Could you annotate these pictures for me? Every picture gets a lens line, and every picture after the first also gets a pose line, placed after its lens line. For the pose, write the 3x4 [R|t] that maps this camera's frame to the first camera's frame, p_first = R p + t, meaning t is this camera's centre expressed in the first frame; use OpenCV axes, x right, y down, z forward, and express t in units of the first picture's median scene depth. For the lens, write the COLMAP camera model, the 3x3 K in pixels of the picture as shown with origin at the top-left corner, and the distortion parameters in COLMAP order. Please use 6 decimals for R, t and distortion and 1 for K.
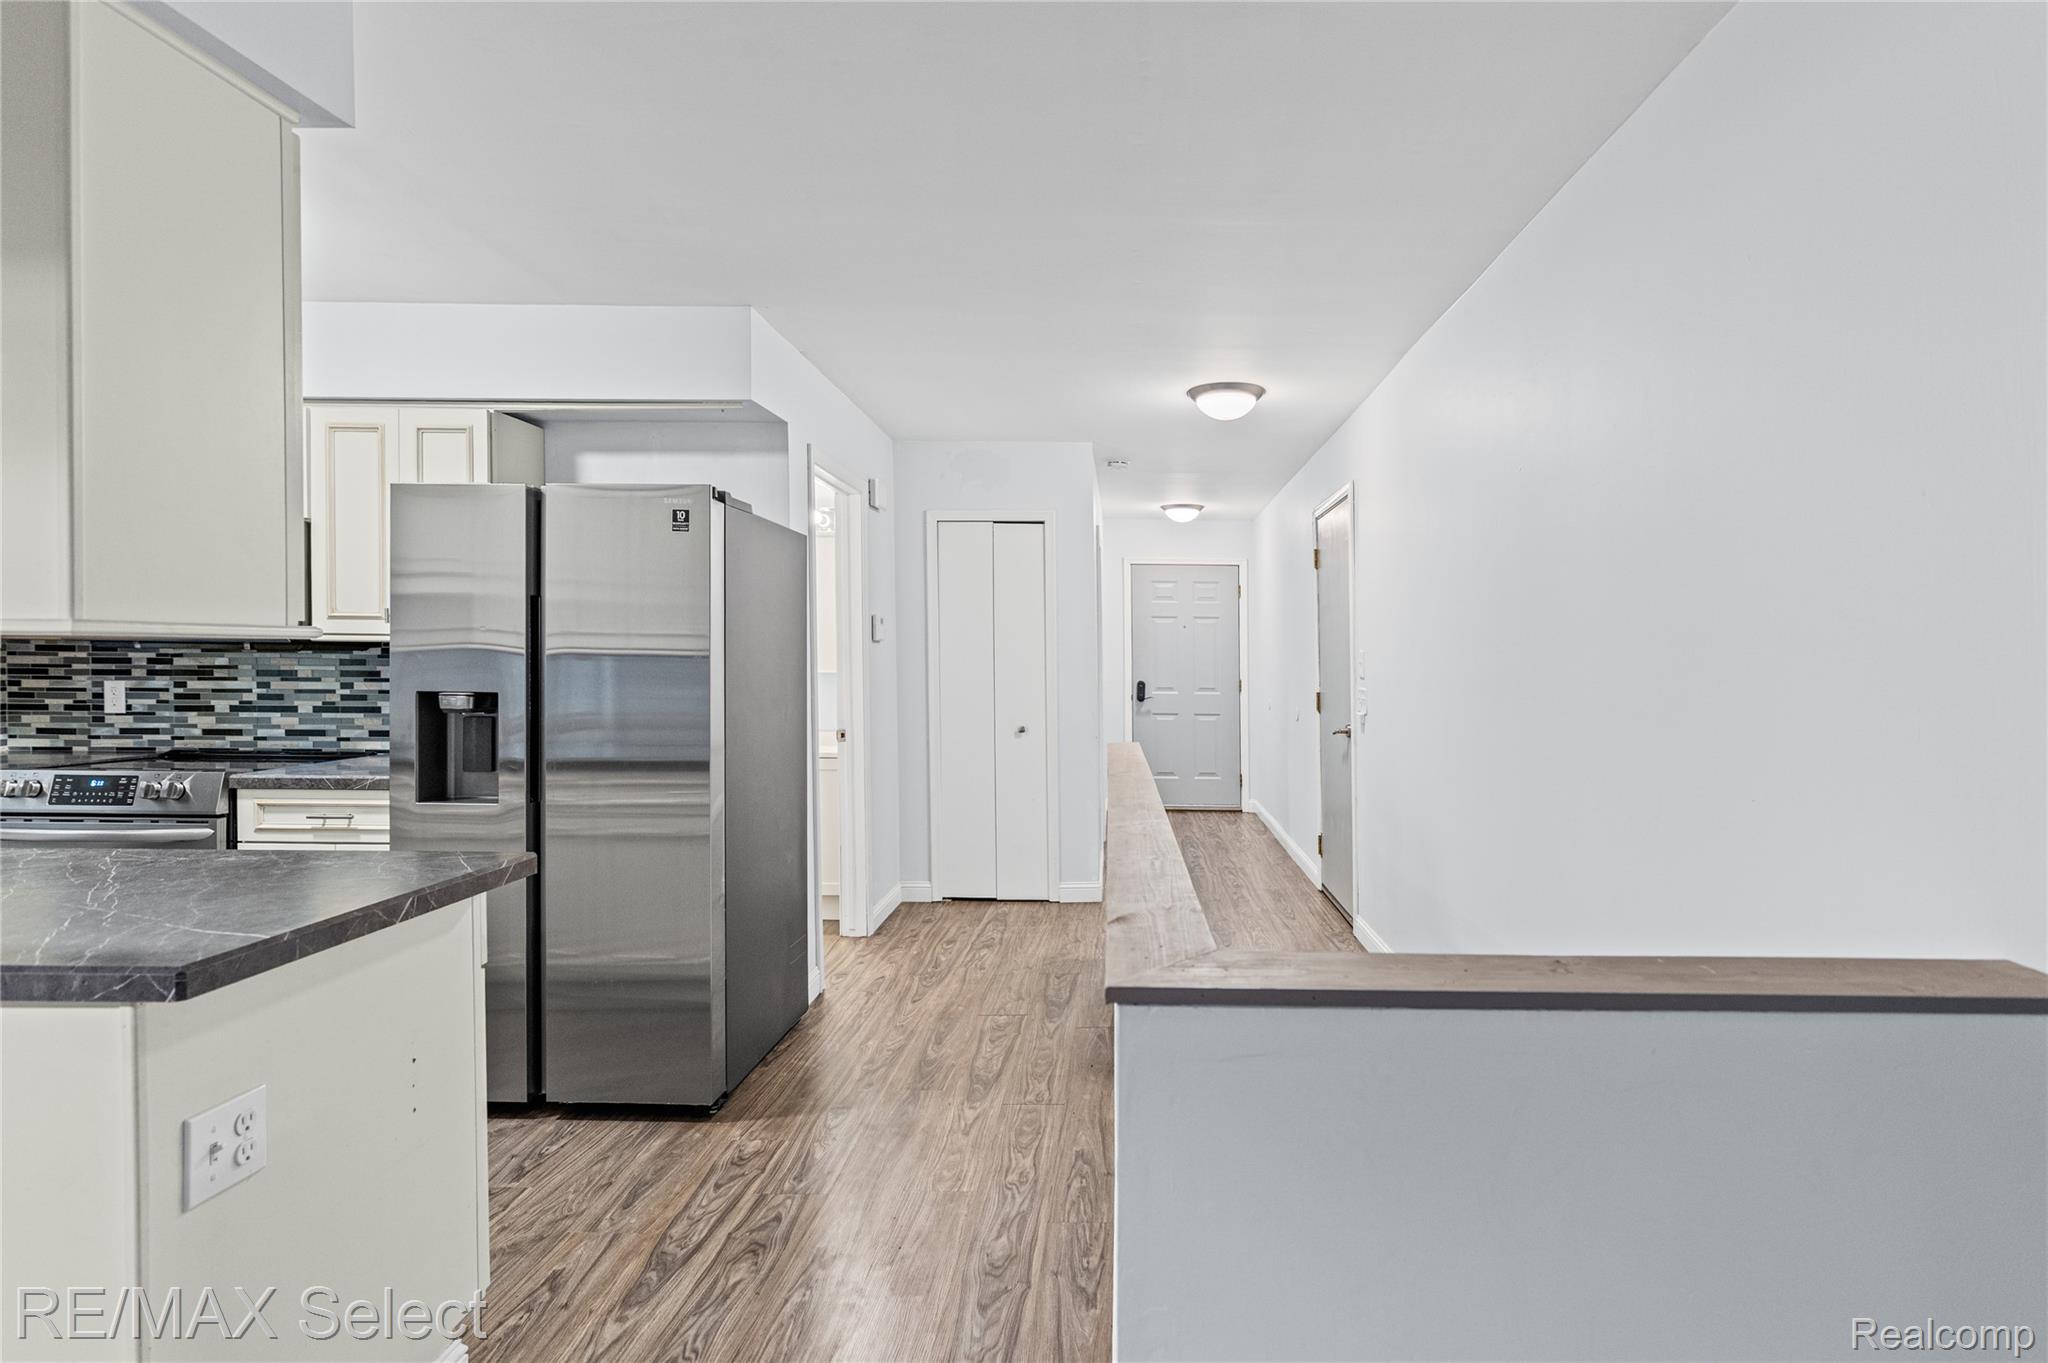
lens RADIAL K [[1015.7, 0, 1105.1], [0, 1015.7, 651.0], [0, 0, 1]] dist [0.002150, 0.001796]
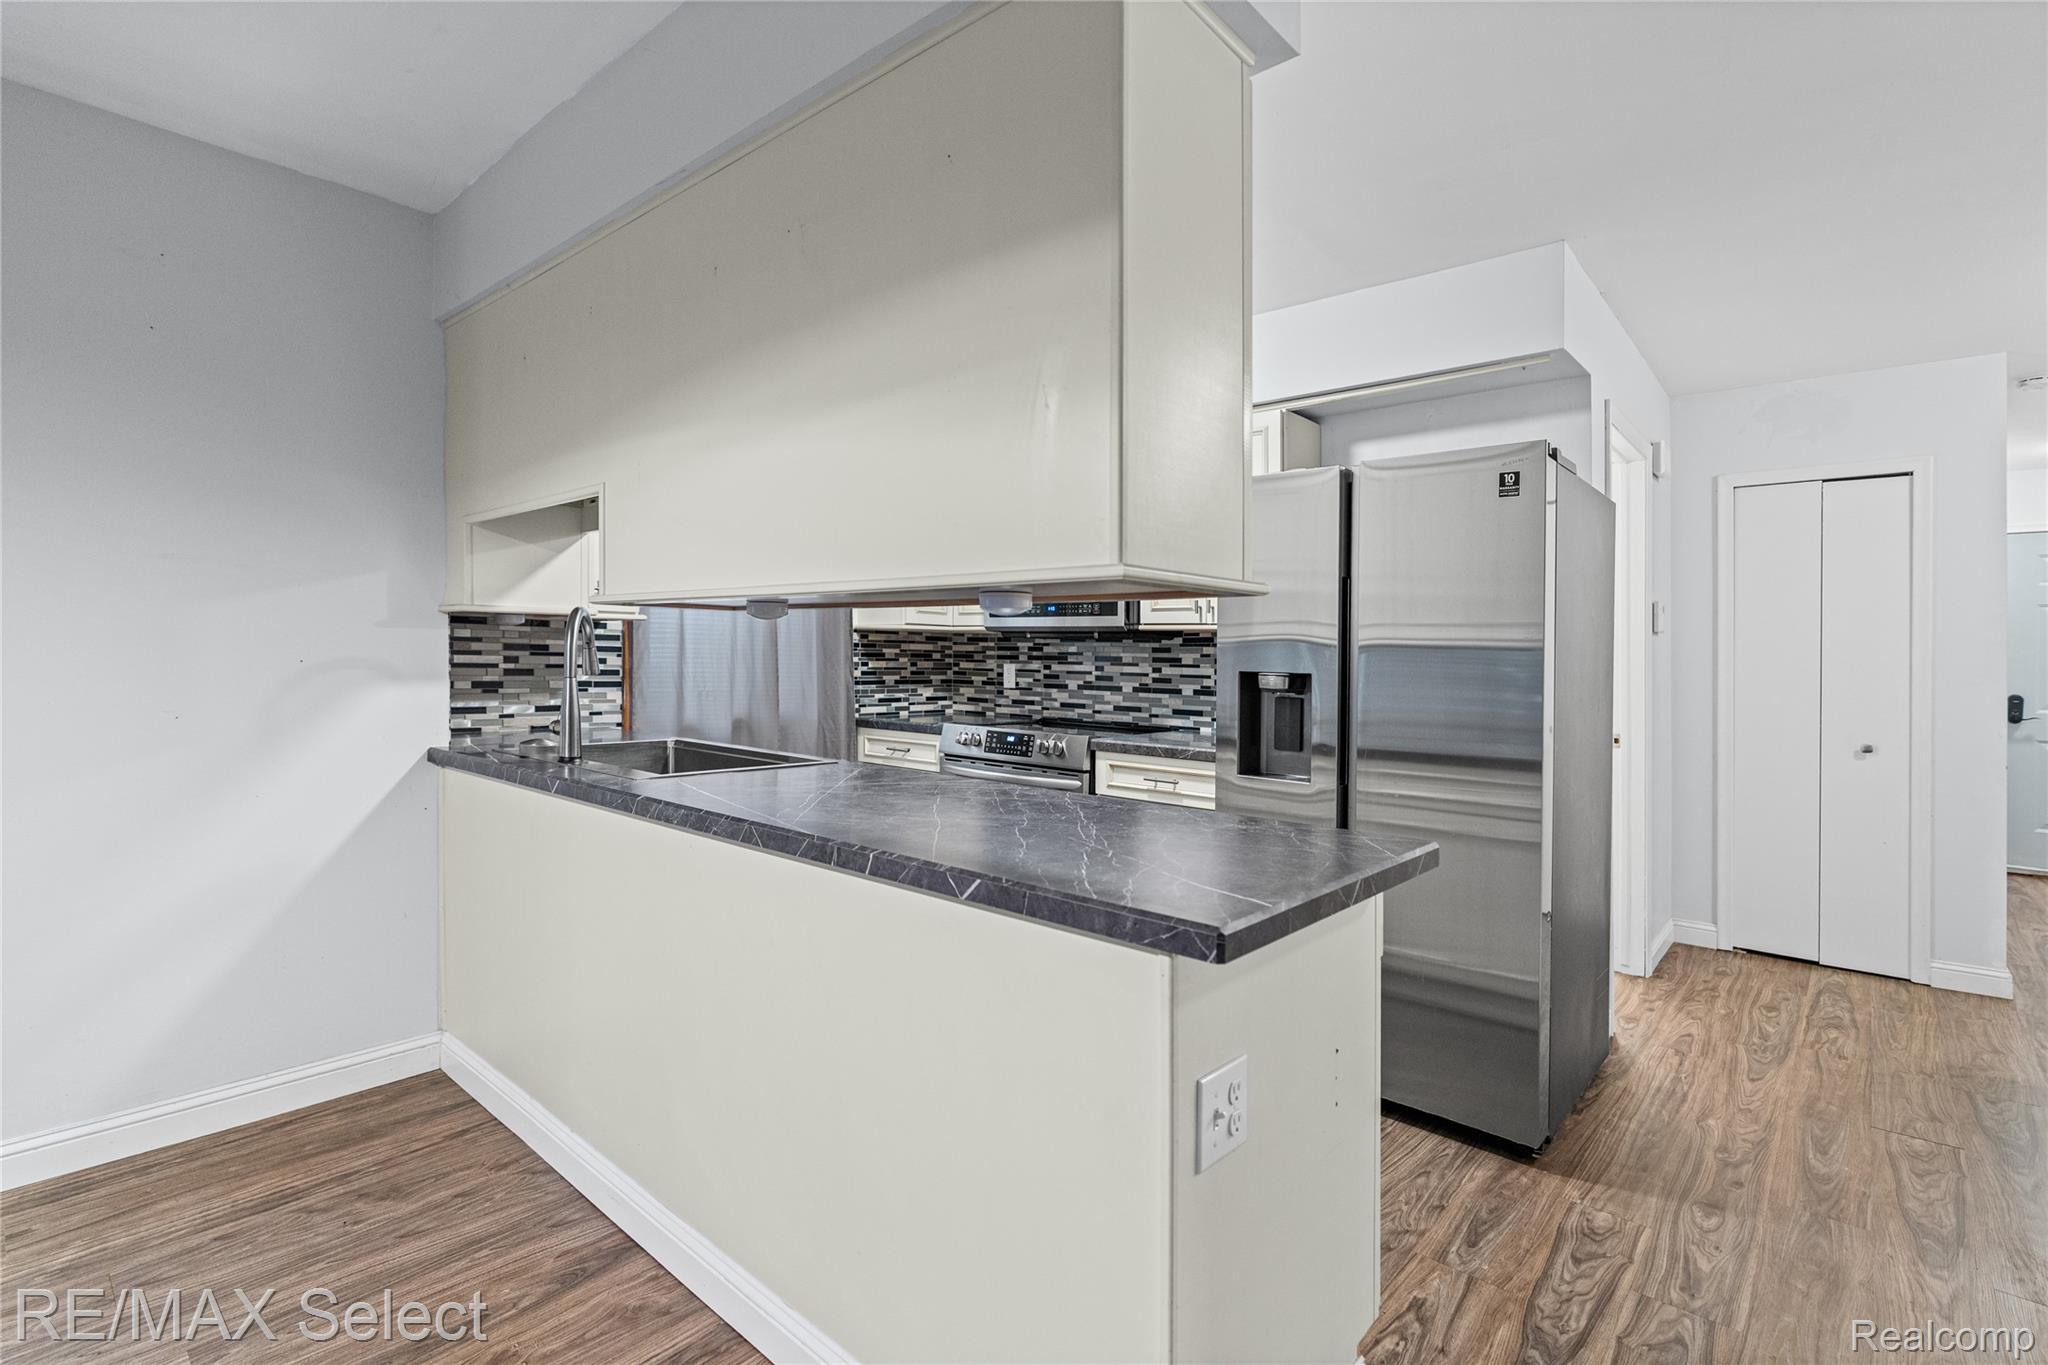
lens RADIAL K [[948.8, 0, 1024.6], [0, 948.8, 662.1], [0, 0, 1]] dist [0.001442, 0.000885]
pose [[0.760560, 0.009952, -0.649192, -0.151057], [-0.007948, 0.999950, 0.006017, 0.019503], [0.649219, 0.000583, 0.760601, 0.069100]]
